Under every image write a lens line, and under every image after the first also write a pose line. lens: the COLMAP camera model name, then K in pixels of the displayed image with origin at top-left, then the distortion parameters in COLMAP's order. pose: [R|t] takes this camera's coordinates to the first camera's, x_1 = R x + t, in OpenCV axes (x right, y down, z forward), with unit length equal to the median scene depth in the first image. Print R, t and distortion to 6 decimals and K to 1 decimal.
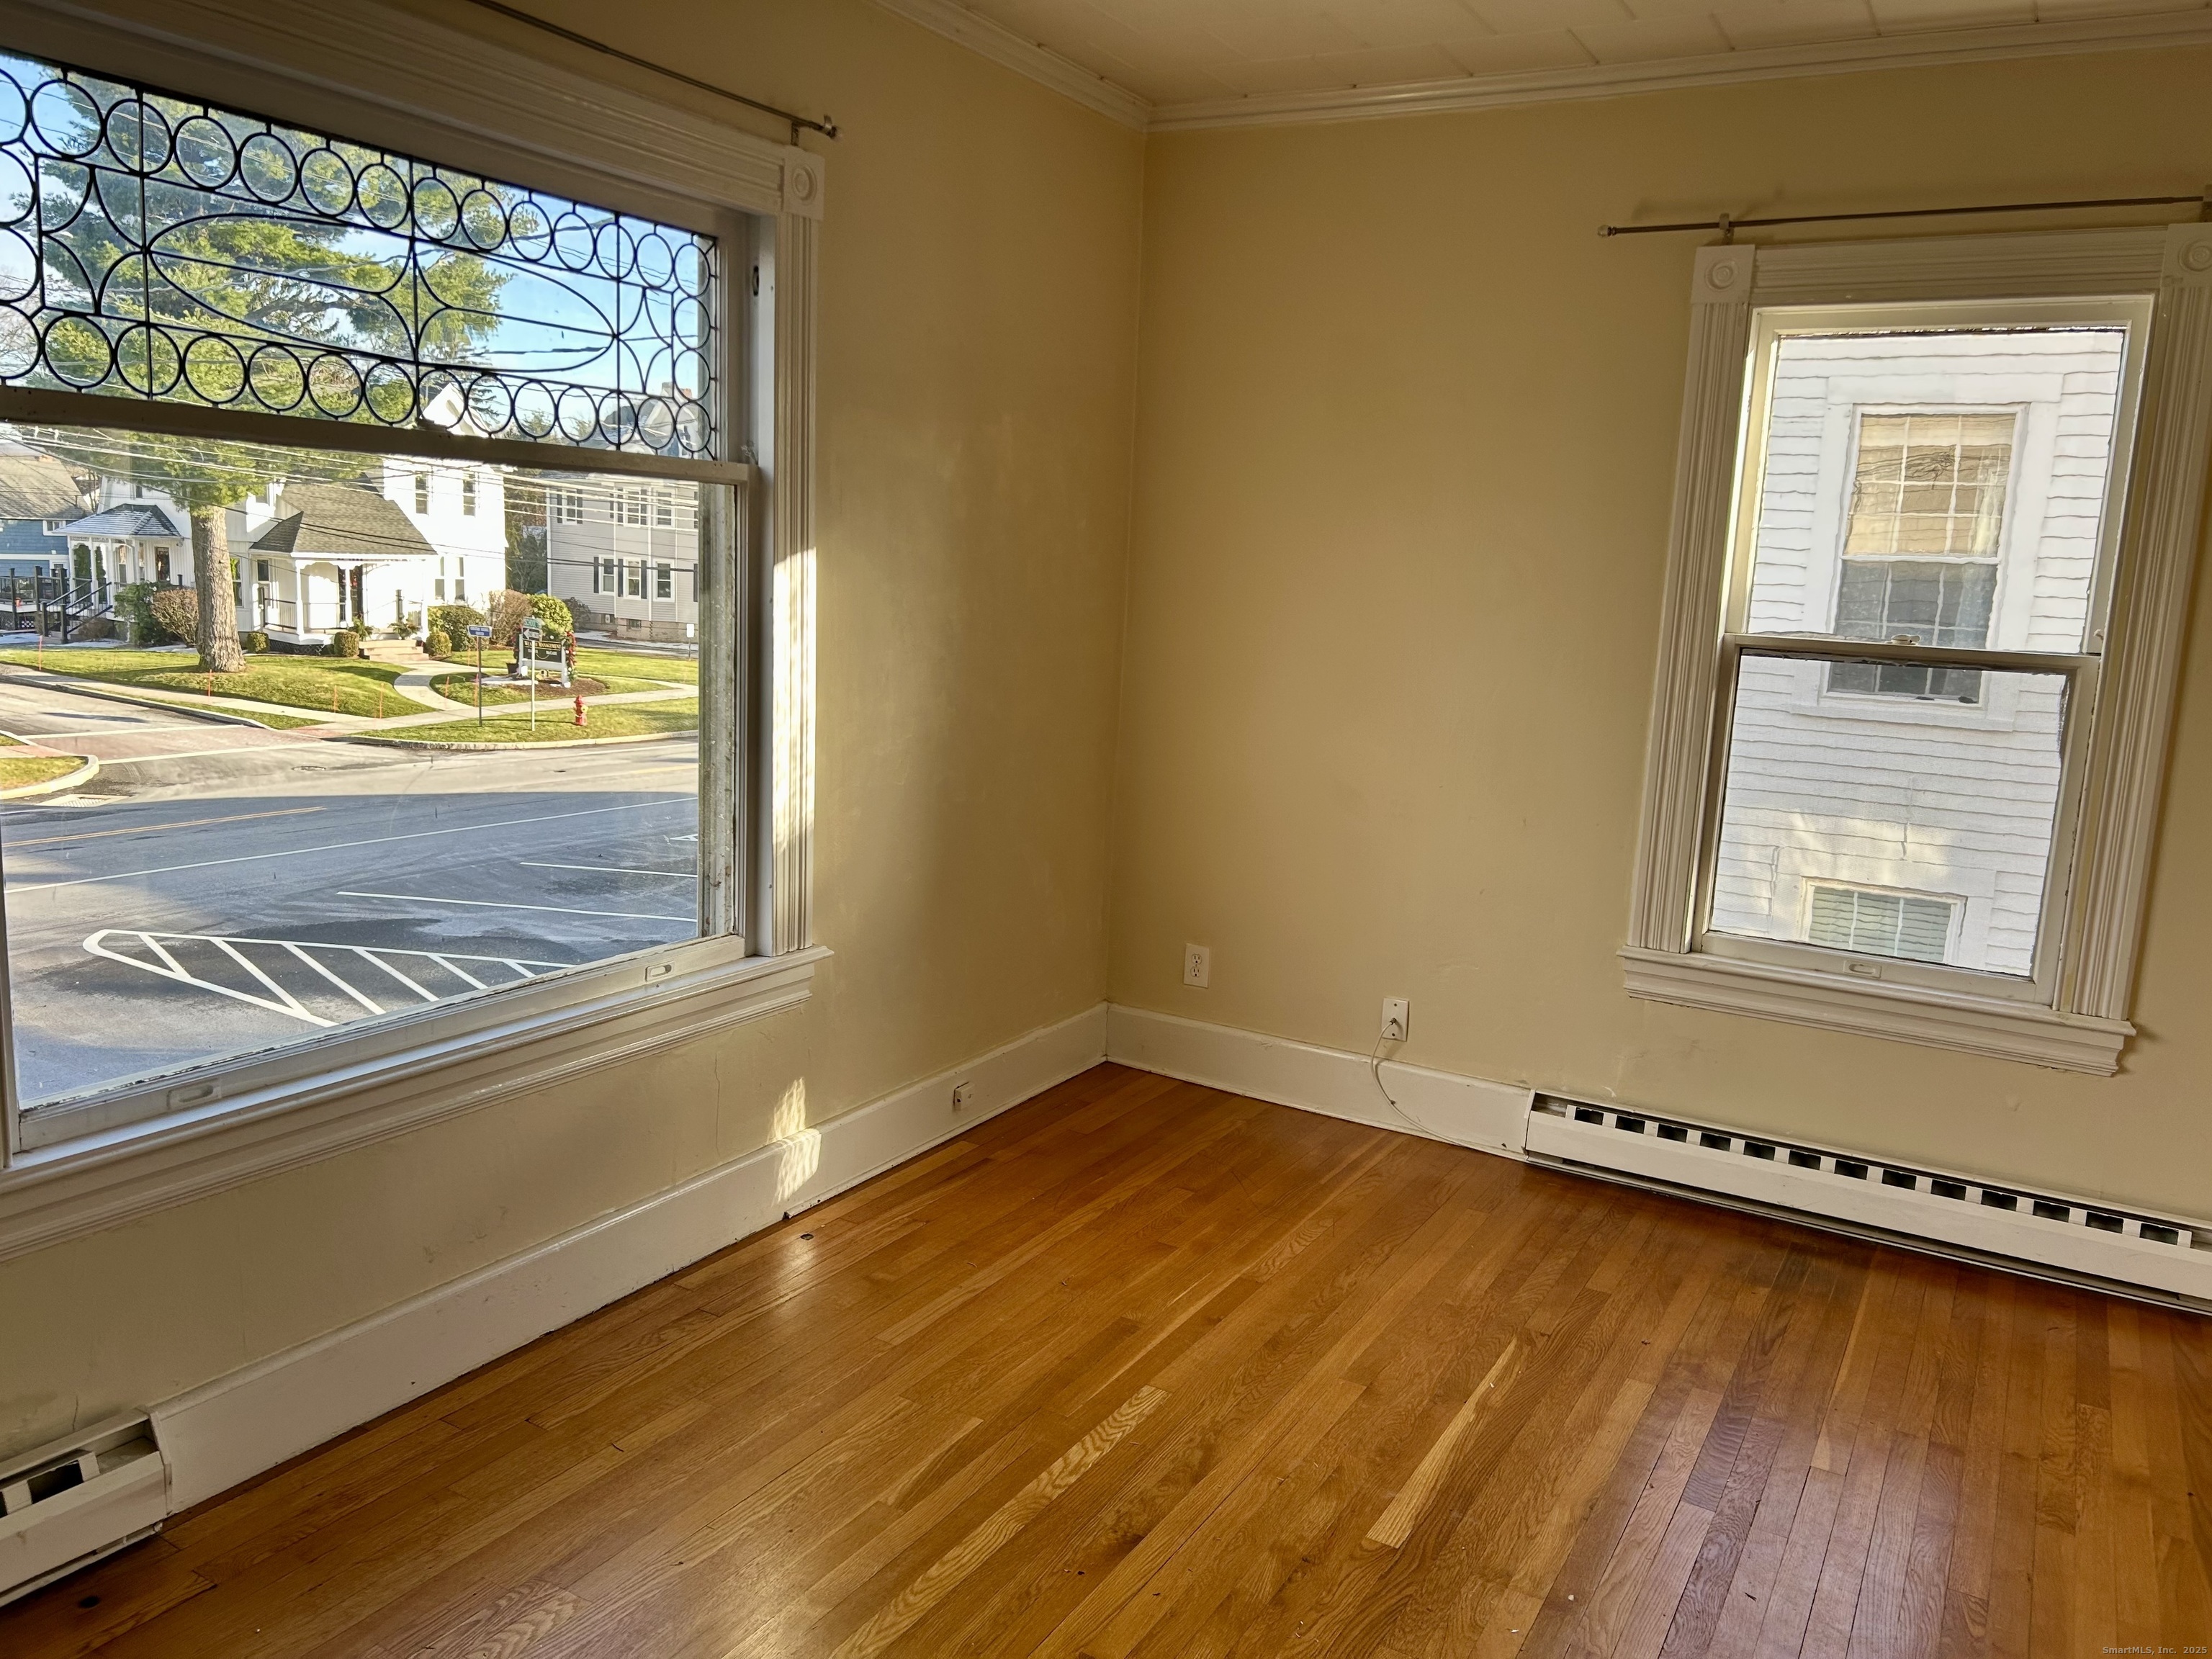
lens RADIAL K [[1666.7, 0, 1111.7], [0, 1666.7, 807.8], [0, 0, 1]] dist [0.072150, -0.084524]
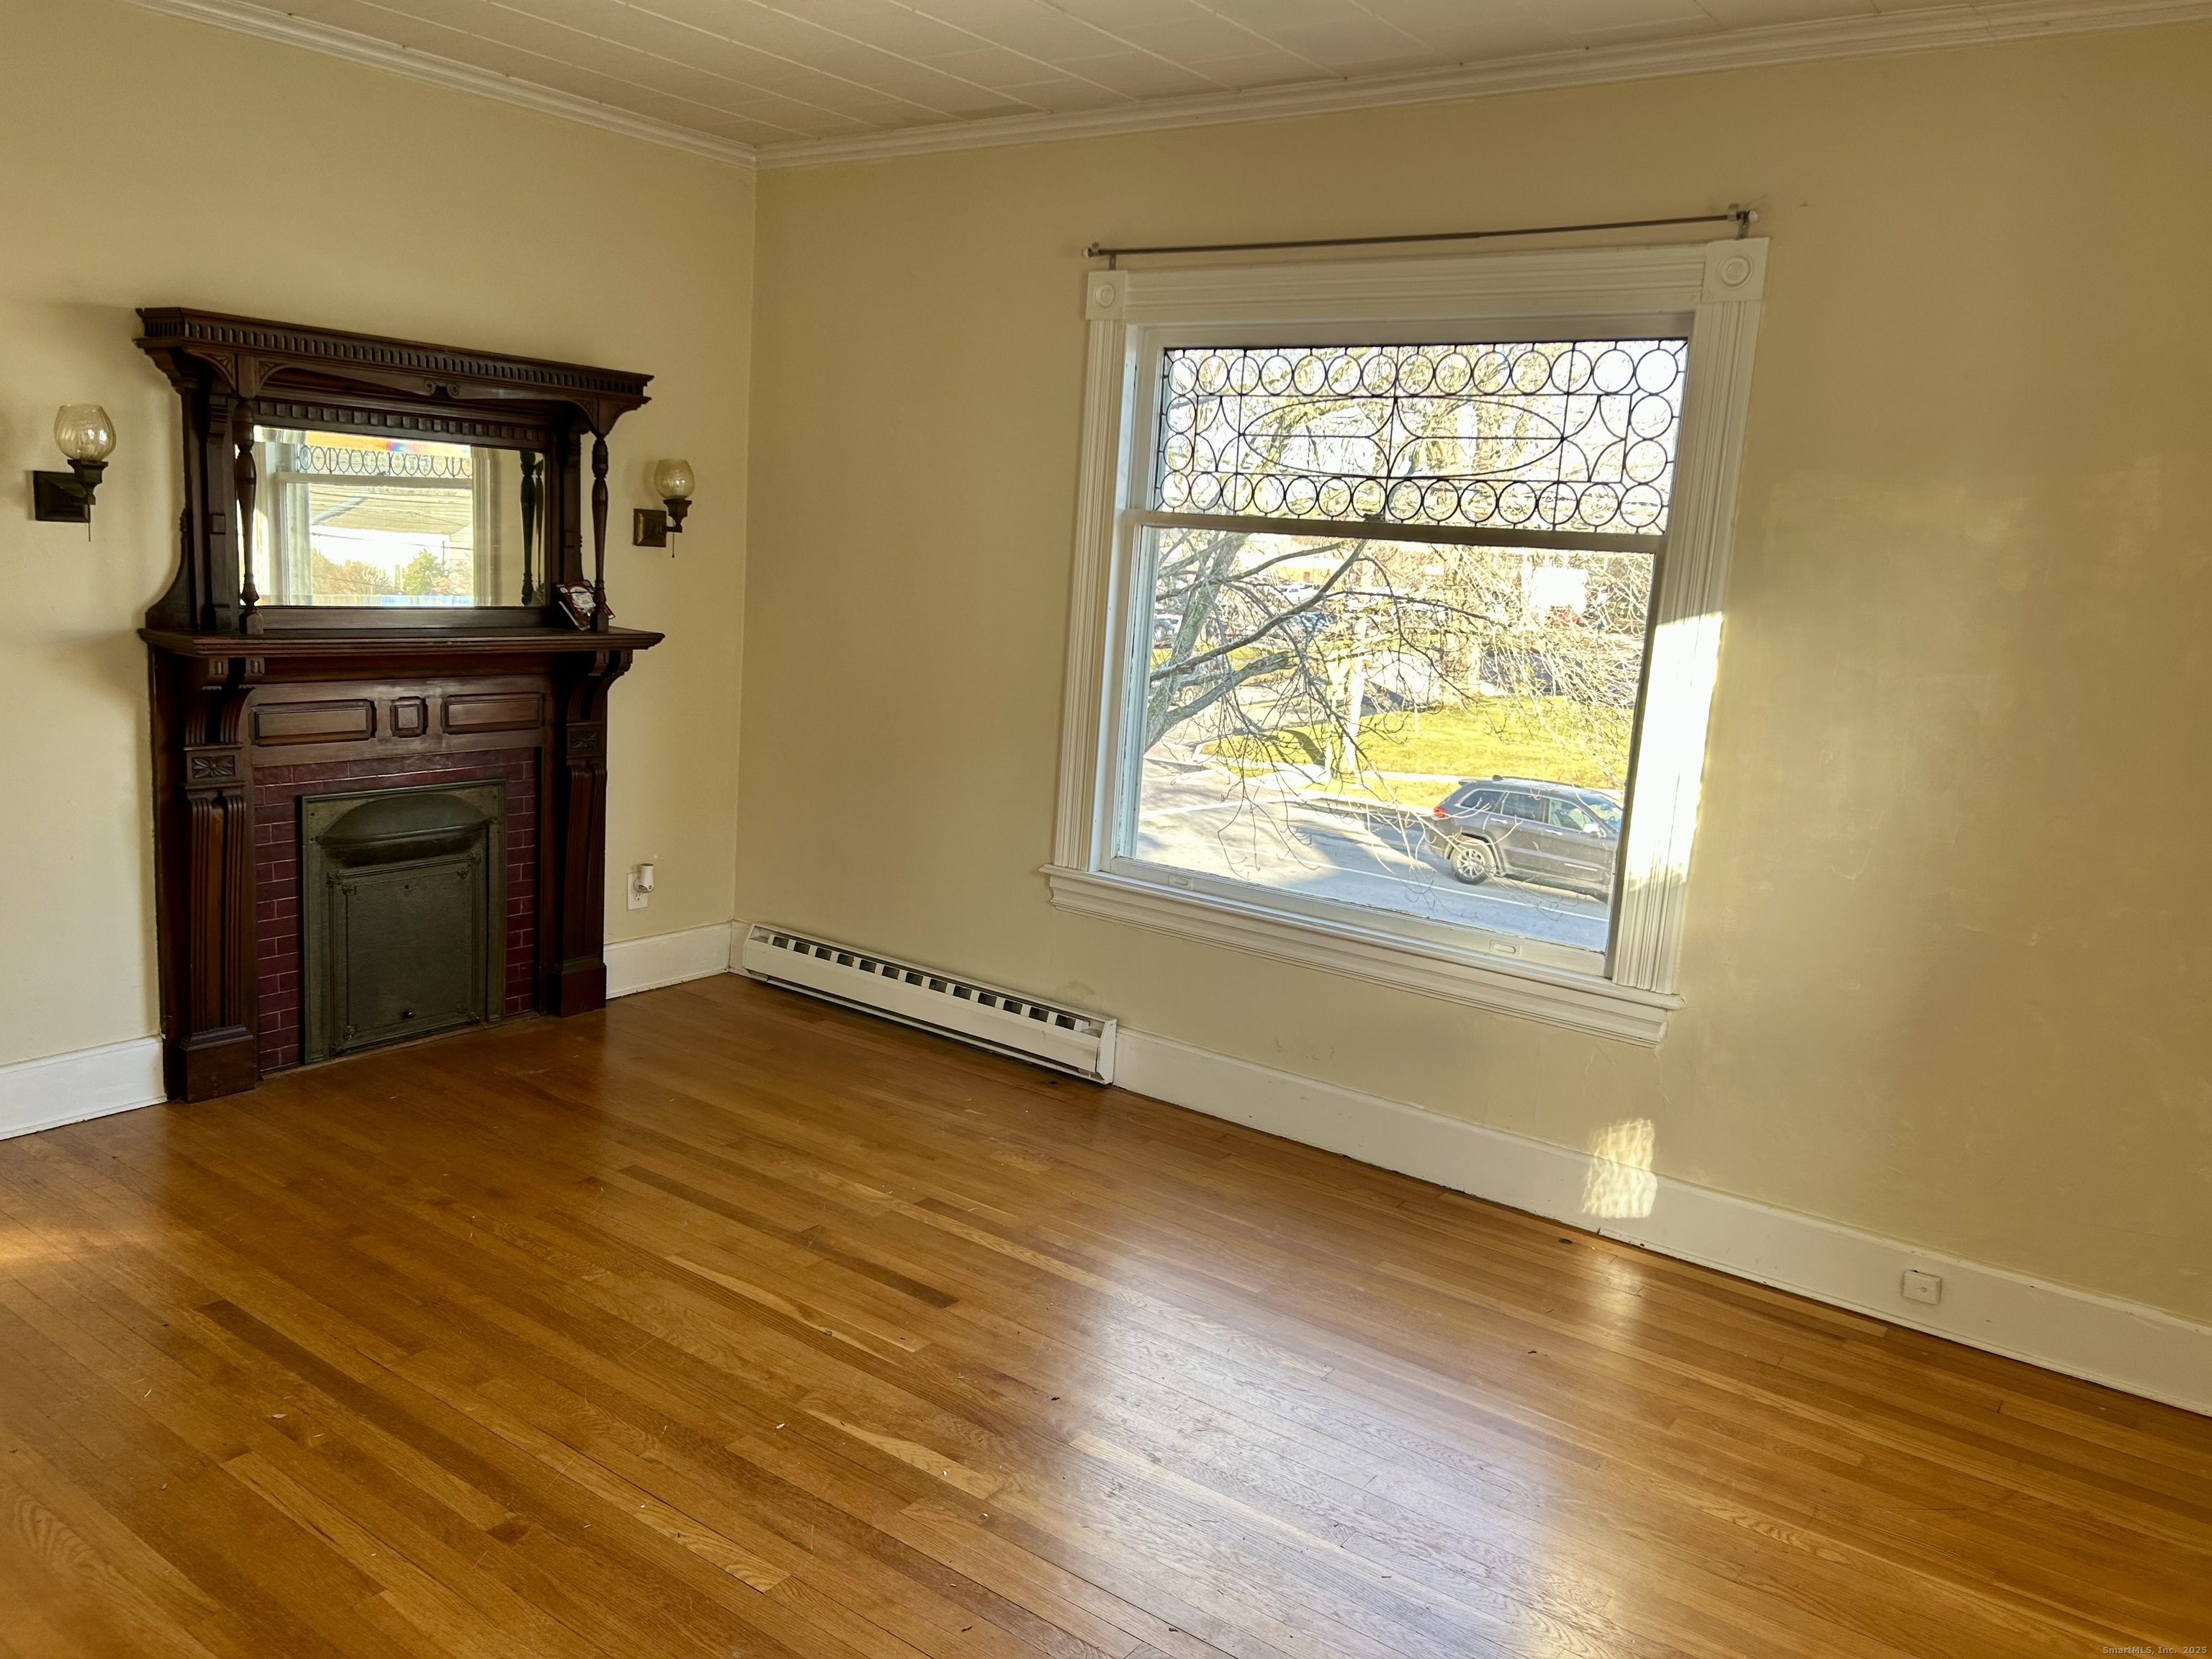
lens RADIAL K [[1666.7, 0, 1111.7], [0, 1666.7, 807.8], [0, 0, 1]] dist [0.072150, -0.084524]
pose [[-0.108492, 0.099301, -0.989125, 0.913877], [-0.221967, 0.967458, 0.121473, -0.082500], [0.968999, 0.232732, -0.082920, 0.762134]]
